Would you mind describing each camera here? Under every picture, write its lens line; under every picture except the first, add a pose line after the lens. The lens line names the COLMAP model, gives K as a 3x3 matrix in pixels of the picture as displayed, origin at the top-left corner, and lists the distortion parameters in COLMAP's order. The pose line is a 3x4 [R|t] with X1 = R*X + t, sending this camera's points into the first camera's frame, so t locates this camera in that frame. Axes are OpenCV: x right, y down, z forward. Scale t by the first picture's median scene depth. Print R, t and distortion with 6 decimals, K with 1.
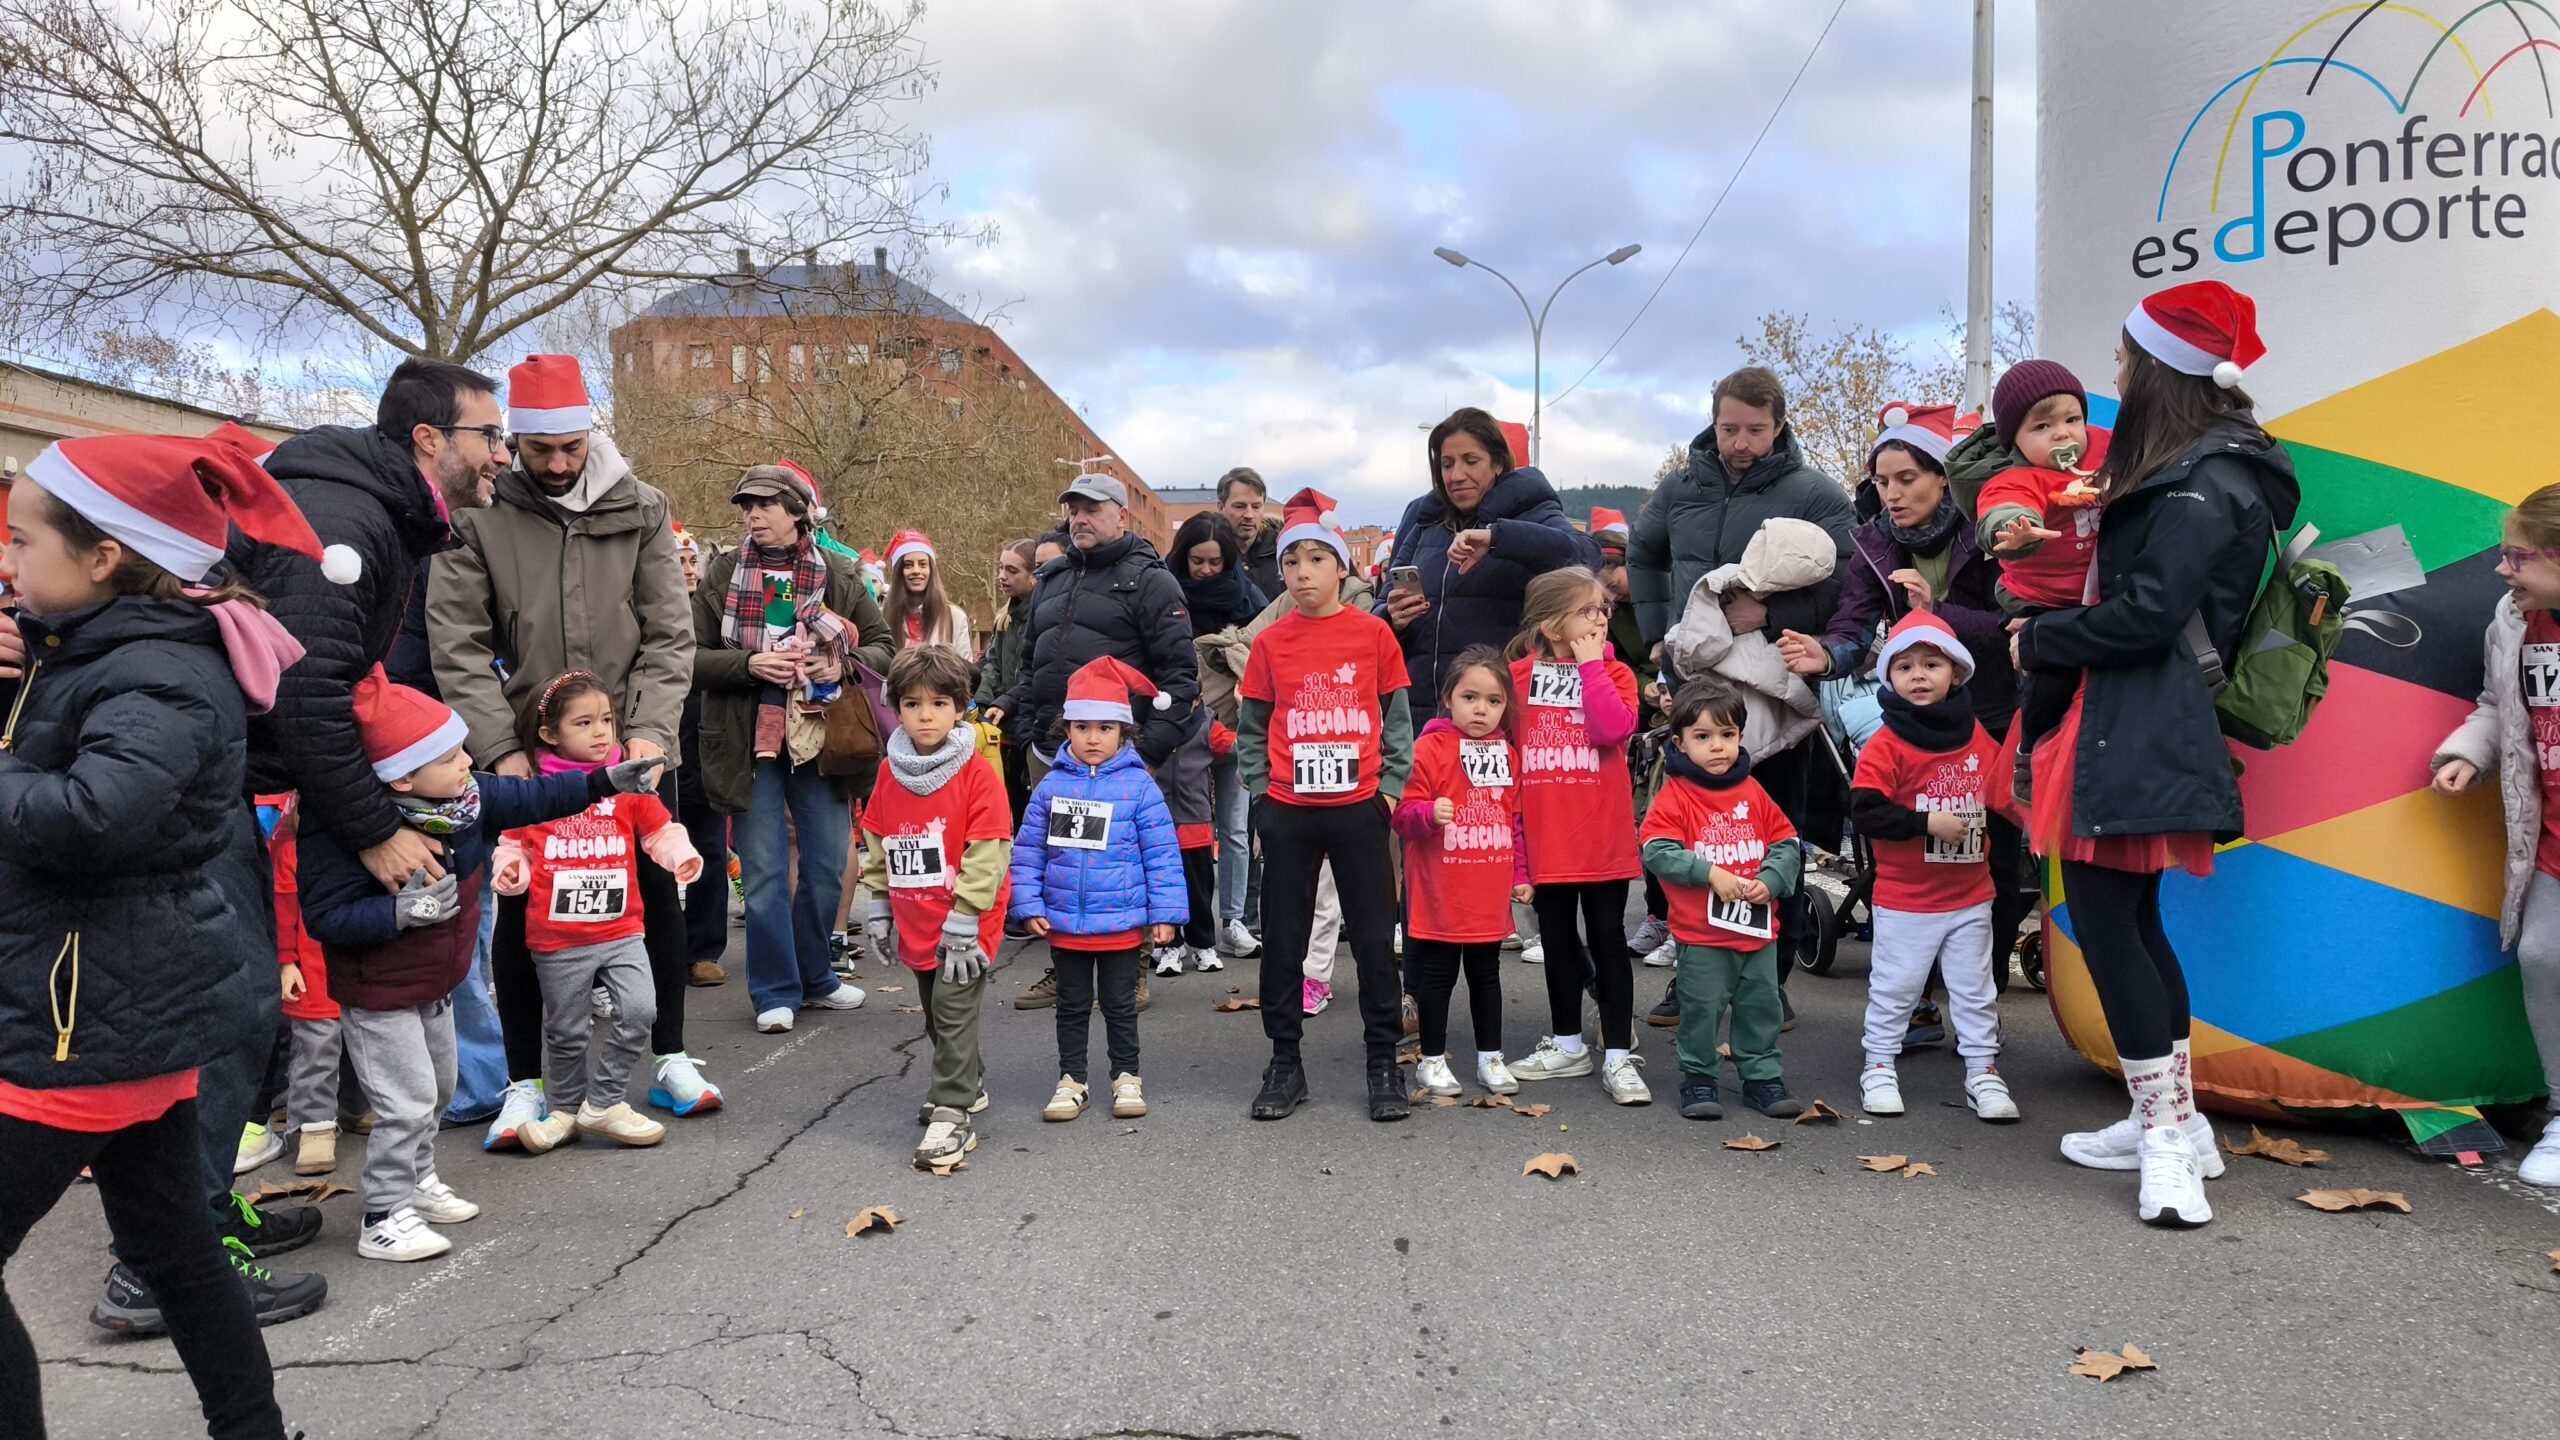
lens RADIAL K [[1779.8, 0, 1276.1], [0, 1779.8, 726.7], [0, 0, 1]] dist [0.071709, -0.087185]
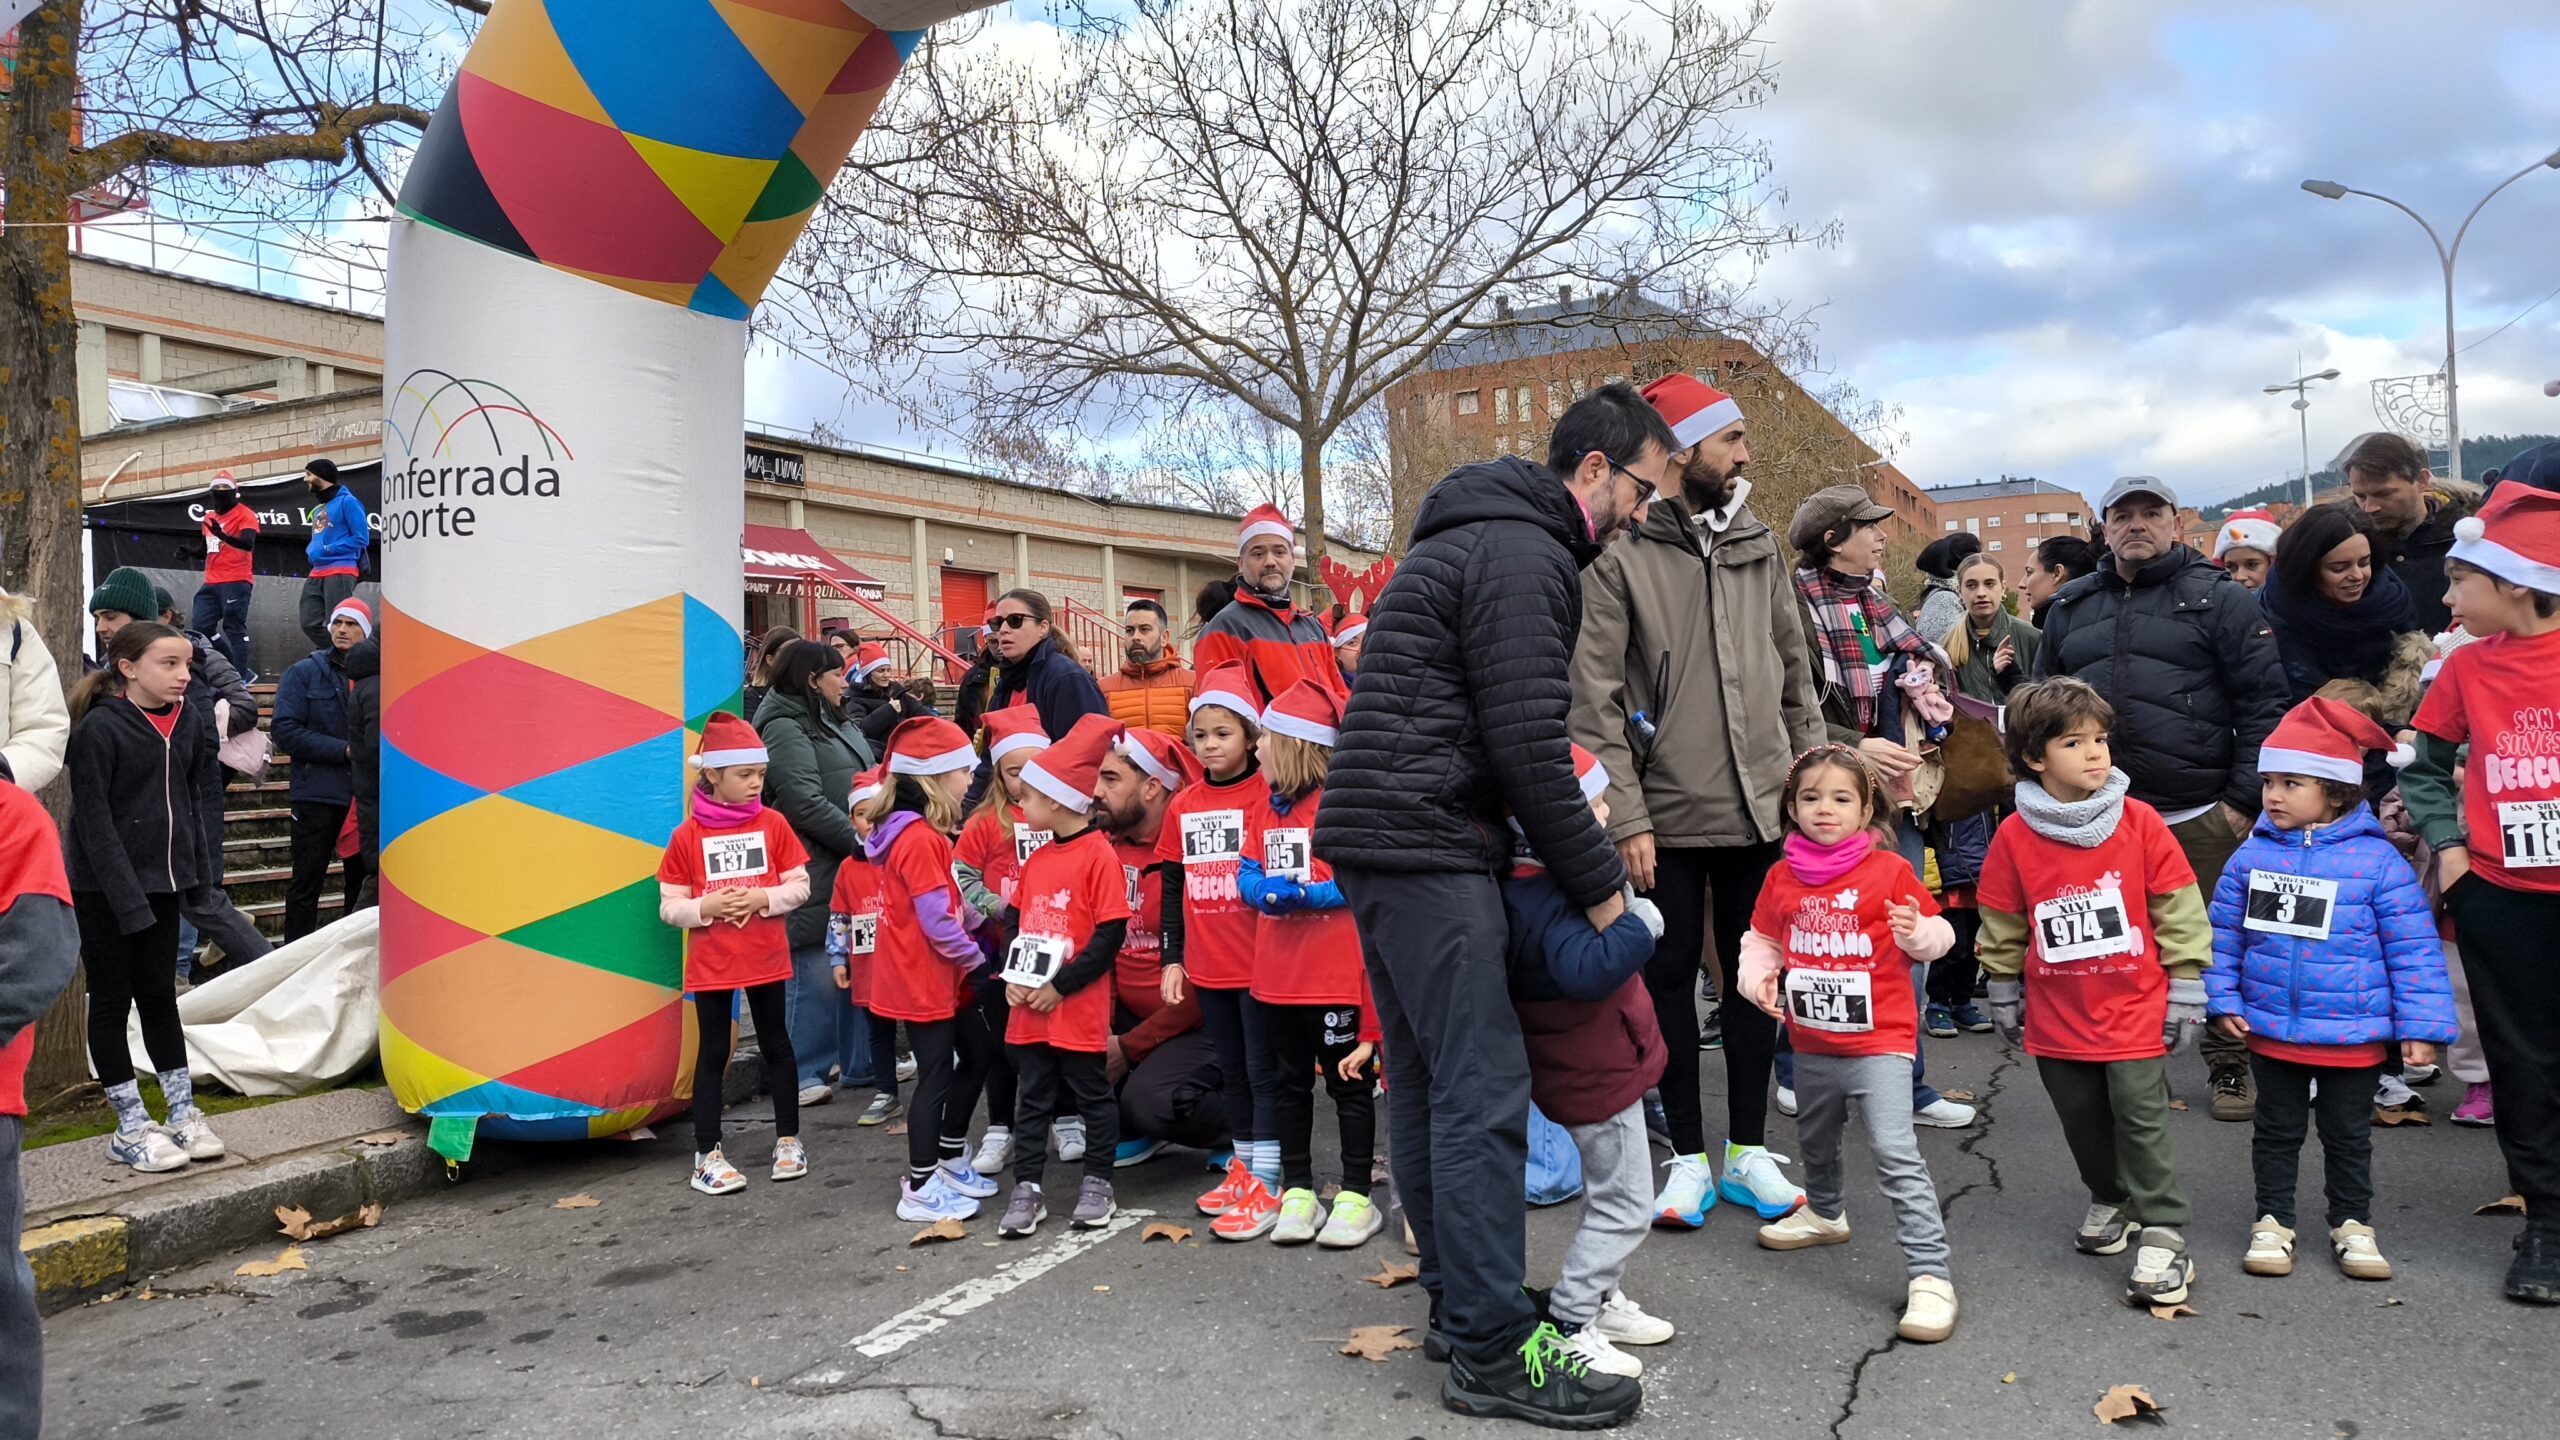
lens RADIAL K [[1770.0, 0, 1240.4], [0, 1770.0, 719.0], [0, 0, 1]] dist [0.075641, -0.041094]
pose [[0.906830, -0.029359, -0.420472, -0.062725], [0.021792, 0.999503, -0.022791, -0.006703], [0.420932, 0.011505, 0.907019, 0.021178]]
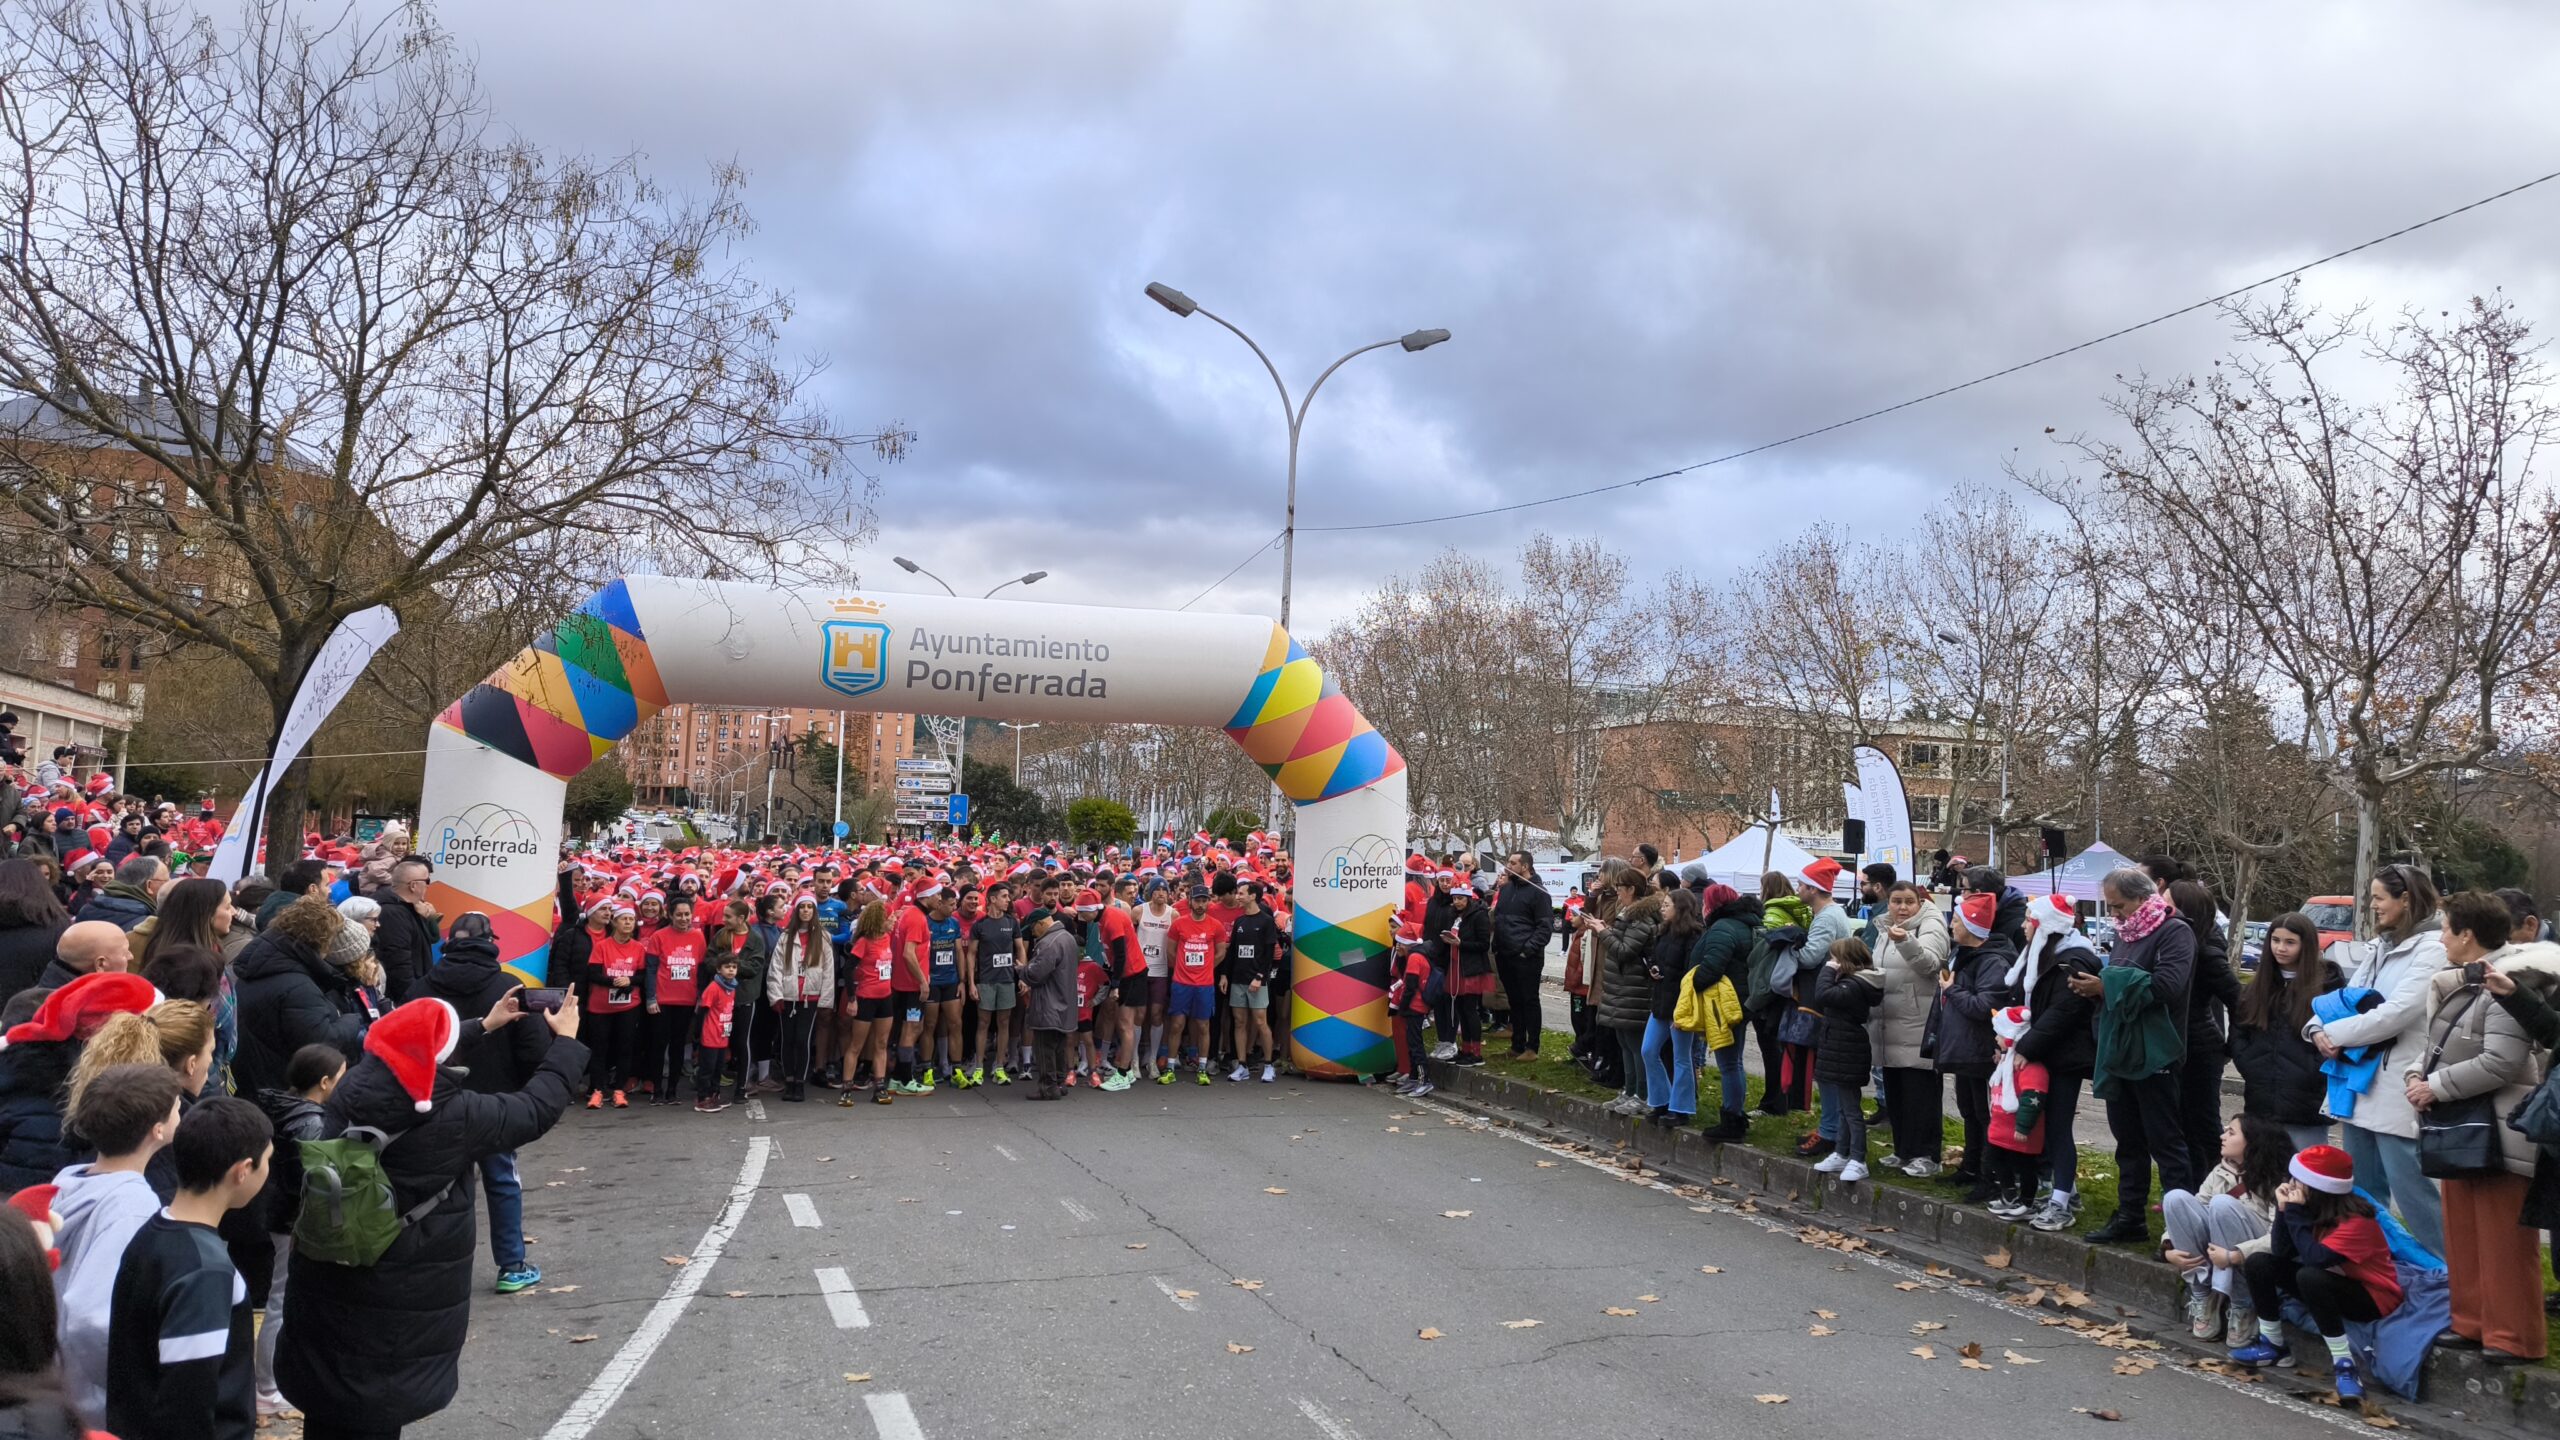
lens RADIAL K [[1779.8, 0, 1276.1], [0, 1779.8, 726.7], [0, 0, 1]] dist [0.071709, -0.087185]
pose [[0.926711, 0.077689, 0.367655, -0.350674], [-0.041220, 0.993507, -0.106037, -0.047372], [-0.373506, 0.083111, 0.923897, -0.857959]]
